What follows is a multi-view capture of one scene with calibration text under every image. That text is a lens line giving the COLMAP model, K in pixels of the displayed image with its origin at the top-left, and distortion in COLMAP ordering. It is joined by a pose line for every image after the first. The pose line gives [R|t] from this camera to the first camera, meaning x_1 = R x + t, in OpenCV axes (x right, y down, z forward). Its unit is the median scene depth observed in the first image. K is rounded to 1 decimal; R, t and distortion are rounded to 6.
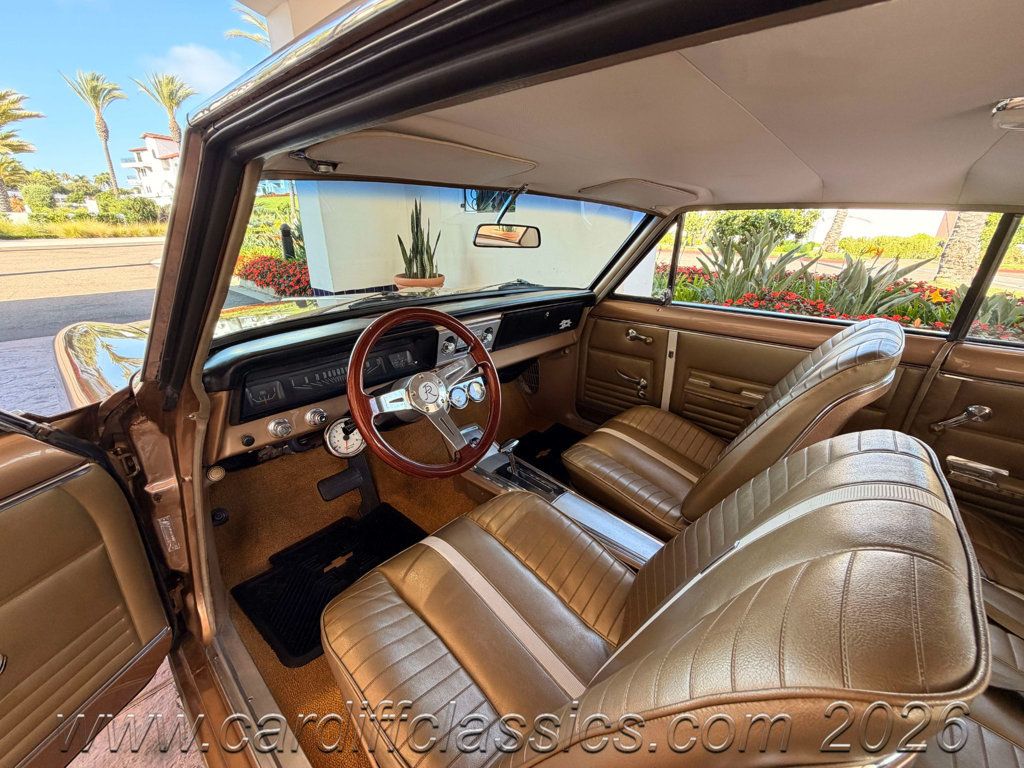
lens RADIAL K [[414.2, 0, 510.9], [0, 414.2, 387.4], [0, 0, 1]] dist [0.002040, -0.001618]
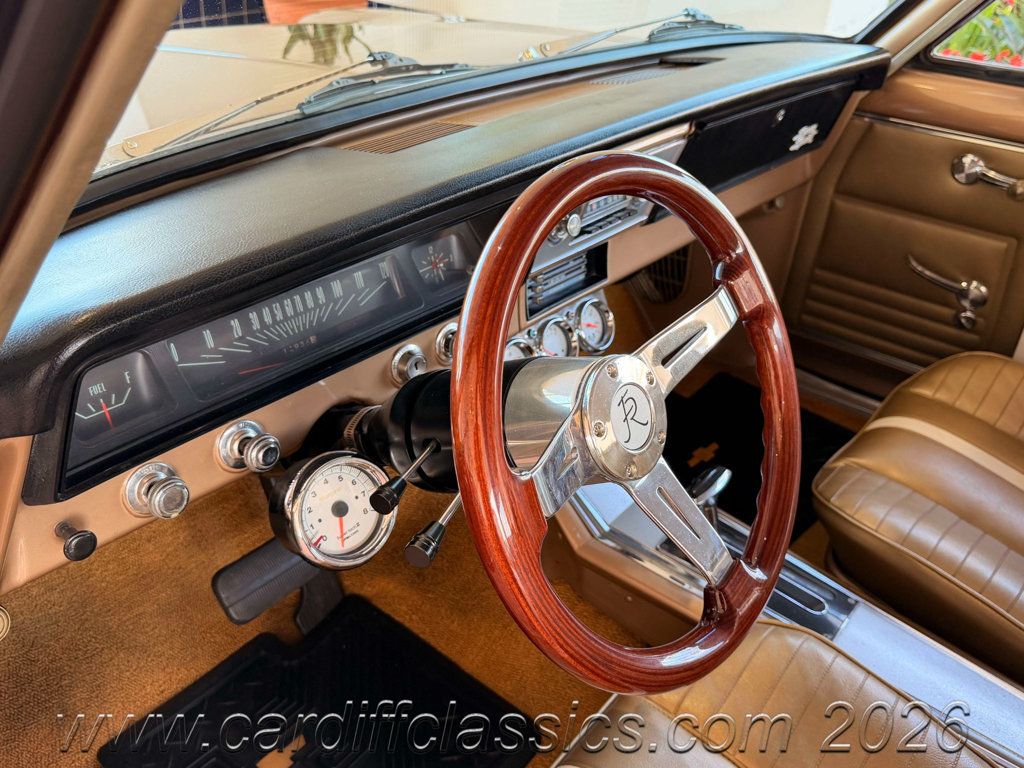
lens RADIAL K [[890.0, 0, 509.7], [0, 890.0, 391.1], [0, 0, 1]] dist [0.038432, -0.058622]
pose [[0.999365, 0.012336, 0.033428, -0.160747], [-0.018318, 0.982560, 0.185043, -0.070094], [-0.030562, -0.185538, 0.982162, 0.153958]]
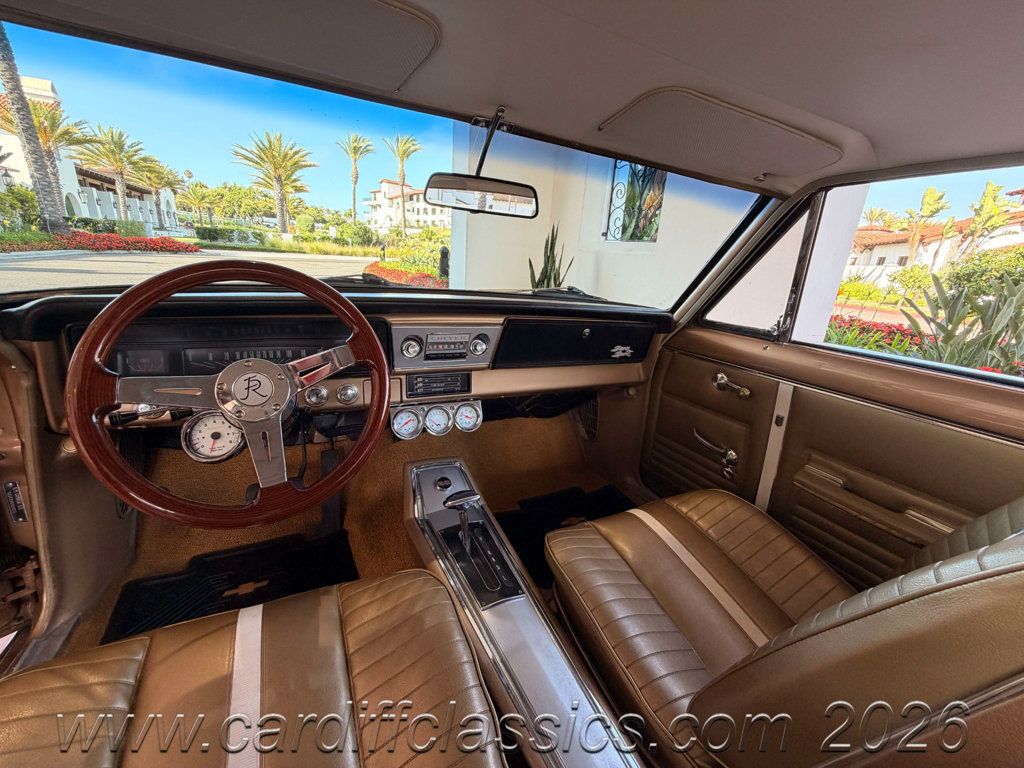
lens RADIAL K [[414.2, 0, 508.1], [0, 414.2, 385.0], [0, 0, 1]] dist [0.002040, -0.001618]
pose [[0.926716, 0.161666, -0.339207, 0.198748], [-0.191121, 0.980021, -0.055067, -0.018034], [0.323527, 0.115861, 0.939099, 0.258440]]
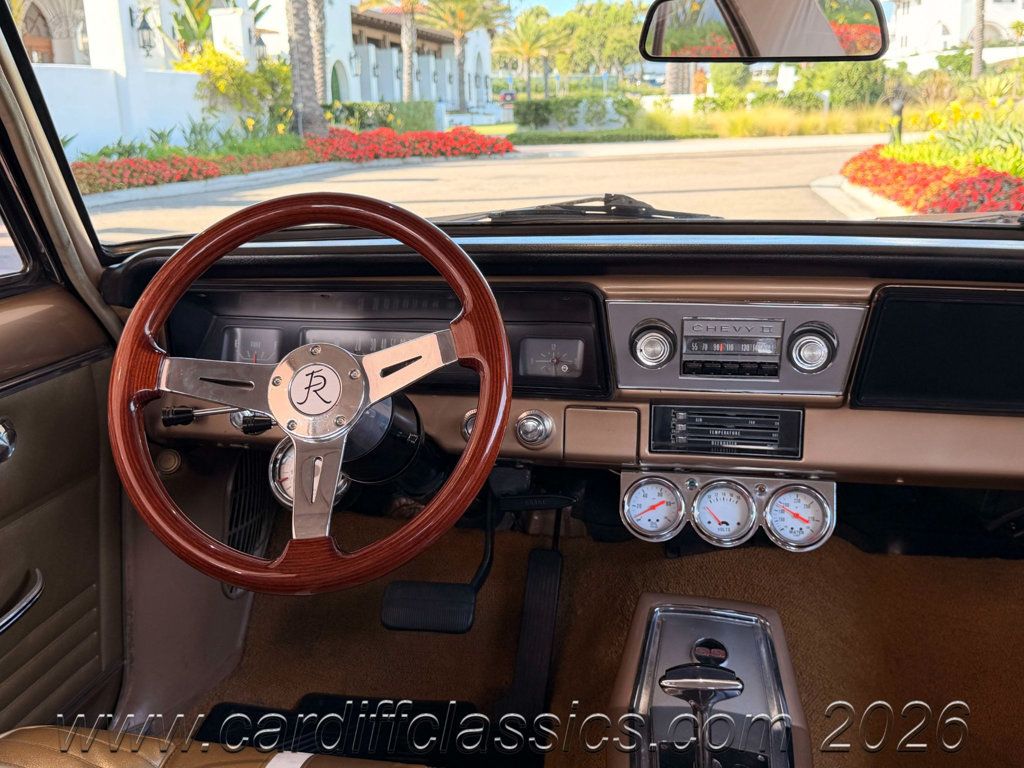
lens RADIAL K [[1080.4, 0, 493.3], [0, 1080.4, 383.2], [0, 0, 1]] dist [0.077821, 0.000000]
pose [[0.520603, 0.187041, -0.833059, 0.411465], [-0.291598, 0.955992, 0.032414, -0.042194], [0.802461, 0.226043, 0.552233, 0.268982]]
